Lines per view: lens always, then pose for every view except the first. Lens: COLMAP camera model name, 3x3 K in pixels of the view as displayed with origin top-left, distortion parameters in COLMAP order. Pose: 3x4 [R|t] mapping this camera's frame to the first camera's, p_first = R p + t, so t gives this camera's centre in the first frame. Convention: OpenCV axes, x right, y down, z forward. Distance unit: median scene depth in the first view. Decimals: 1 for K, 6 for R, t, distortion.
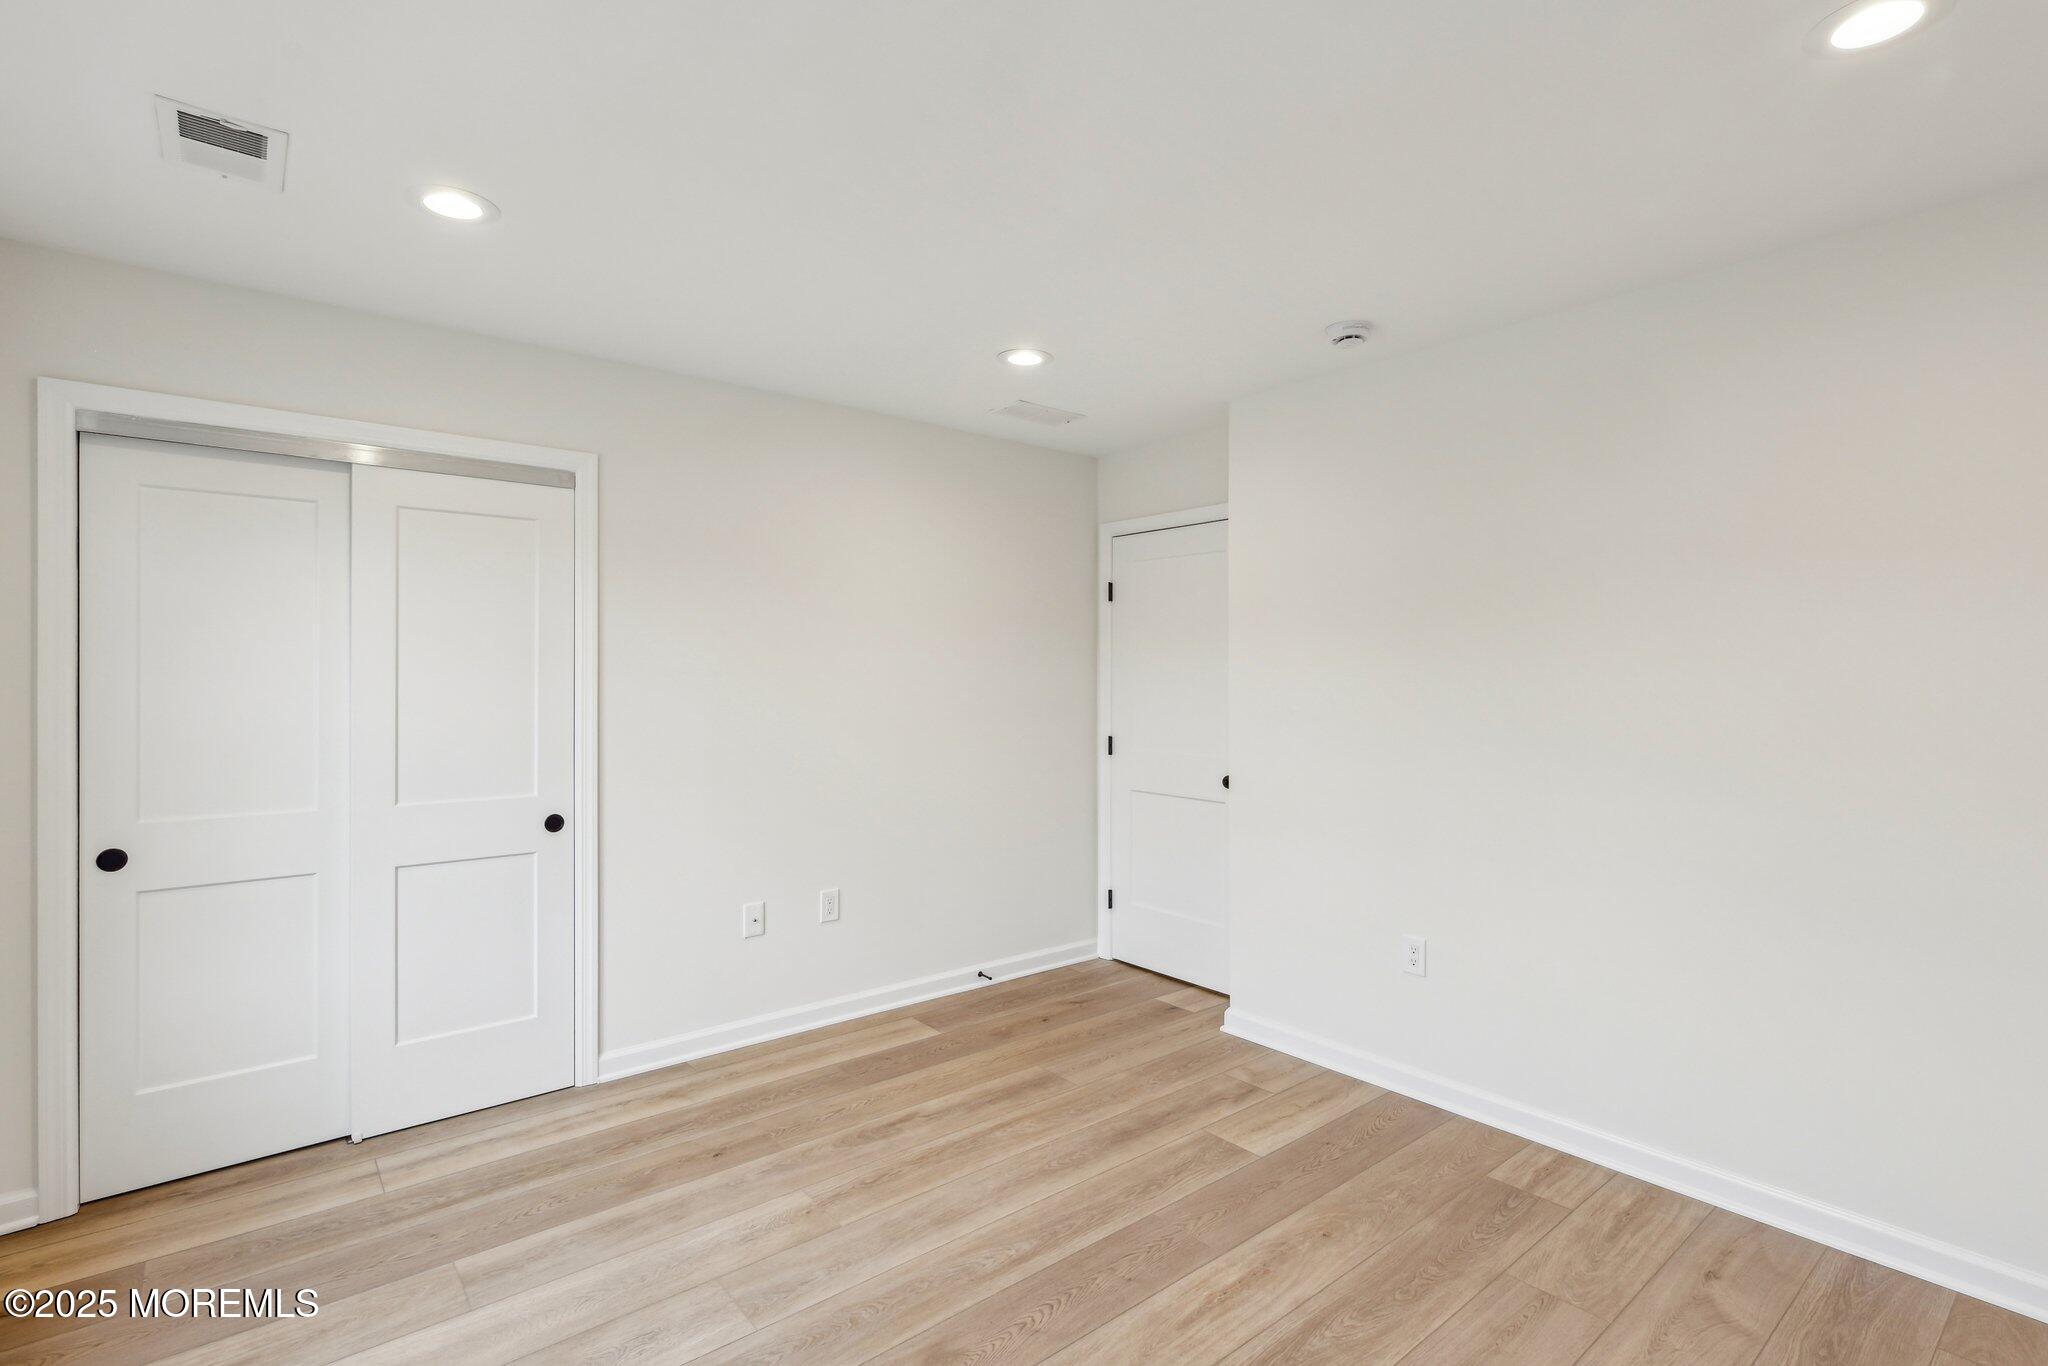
lens RADIAL K [[966.4, 0, 1024.8], [0, 966.4, 680.5], [0, 0, 1]] dist [-0.001597, 0.001026]
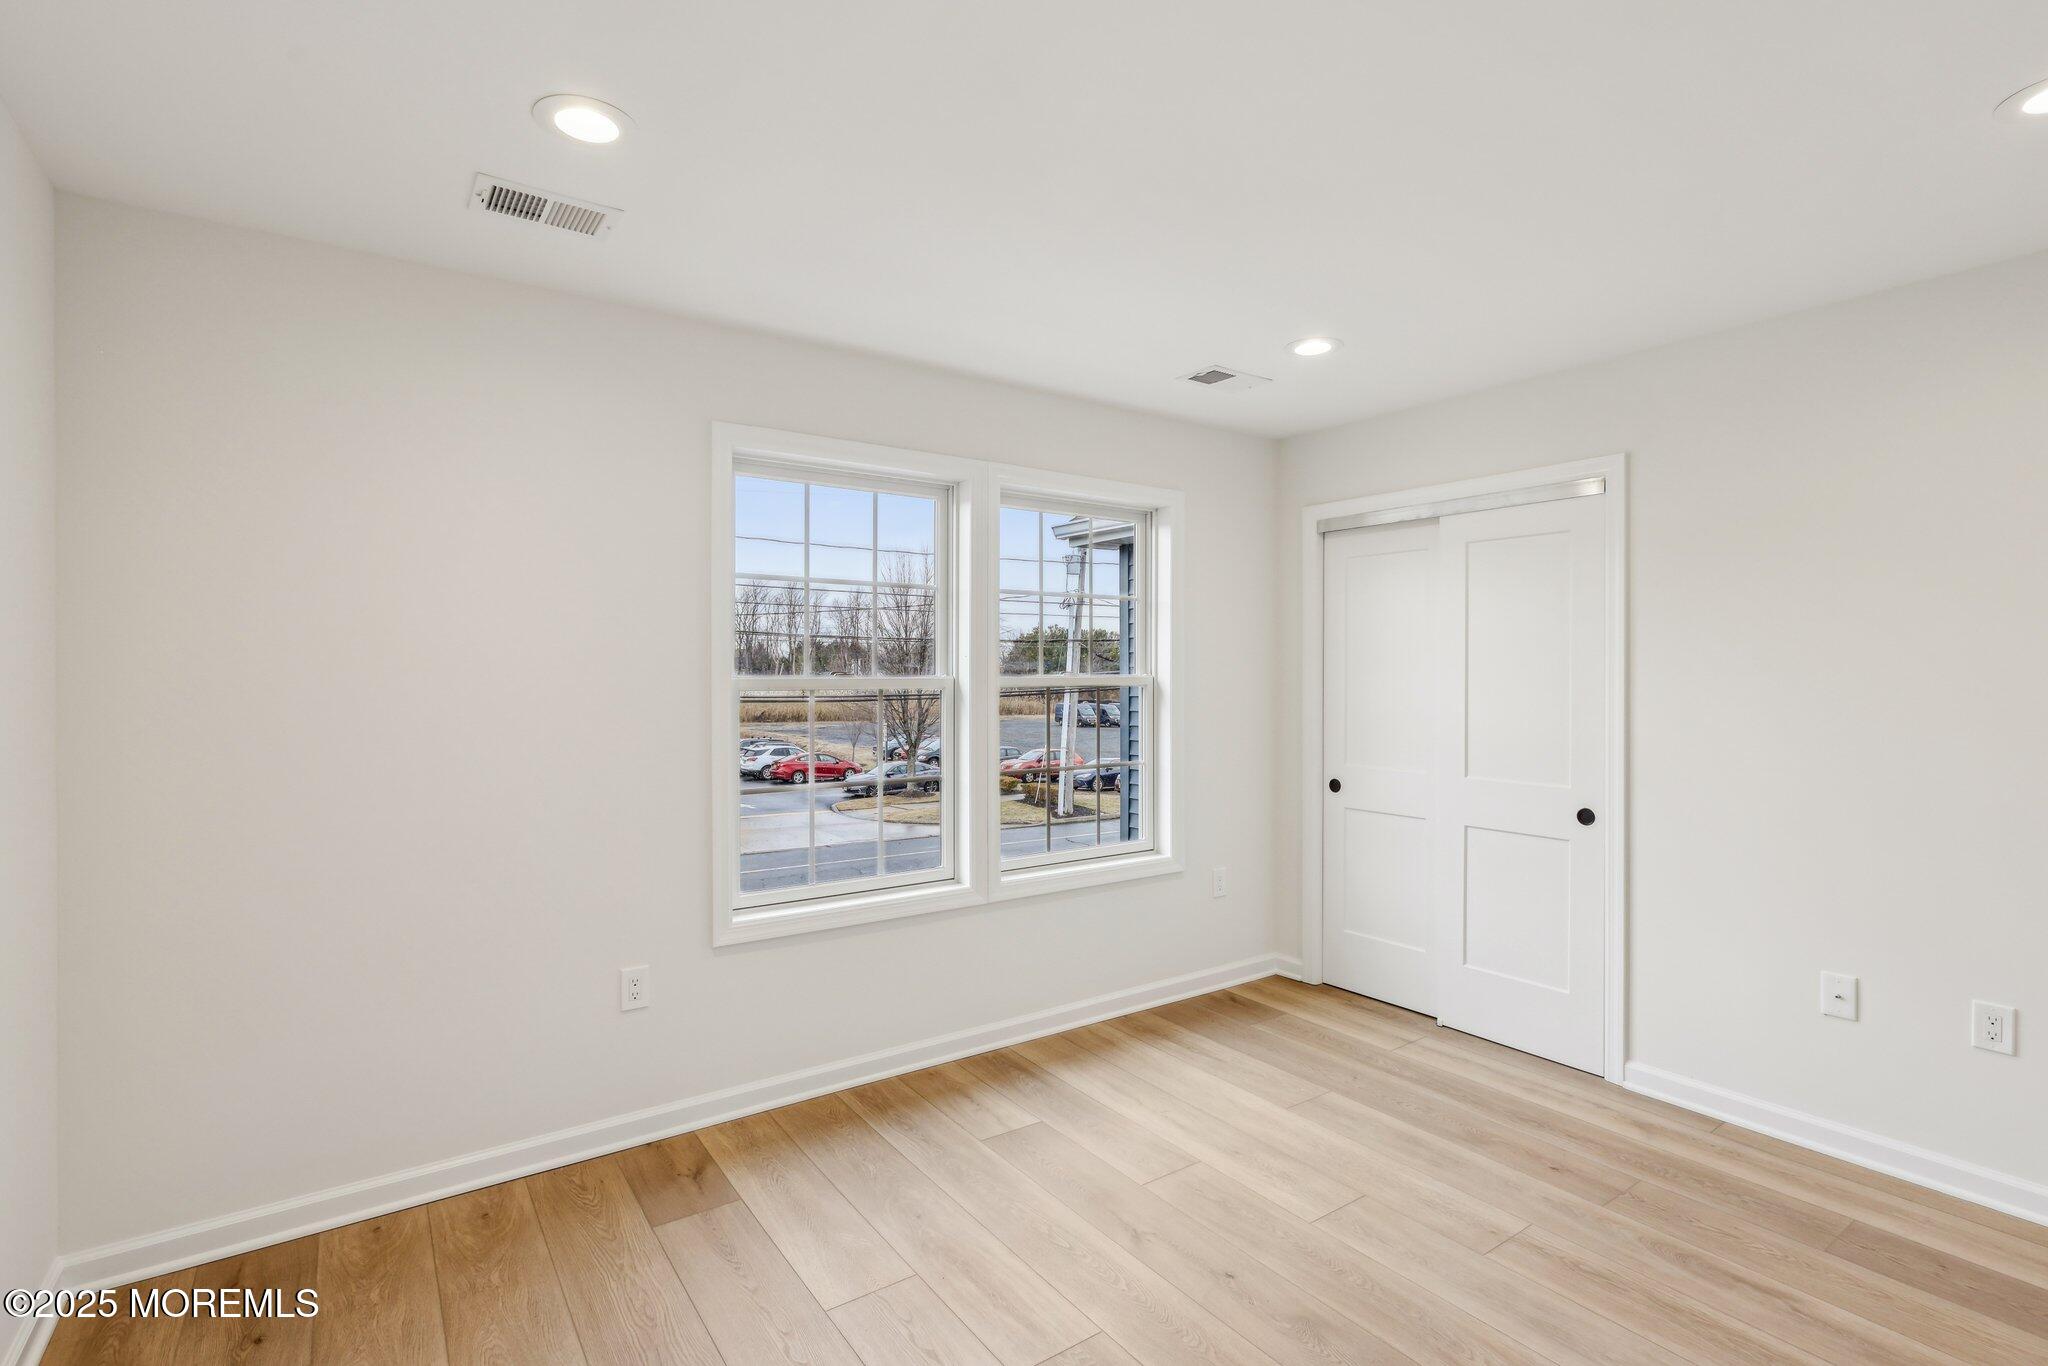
lens RADIAL K [[966.4, 0, 1024.8], [0, 966.4, 680.5], [0, 0, 1]] dist [-0.001597, 0.001026]
pose [[-0.082928, 0.008314, -0.996521, 0.706418], [-0.004813, 0.999950, 0.008743, -0.007264], [0.996544, 0.005521, -0.082883, 0.556445]]
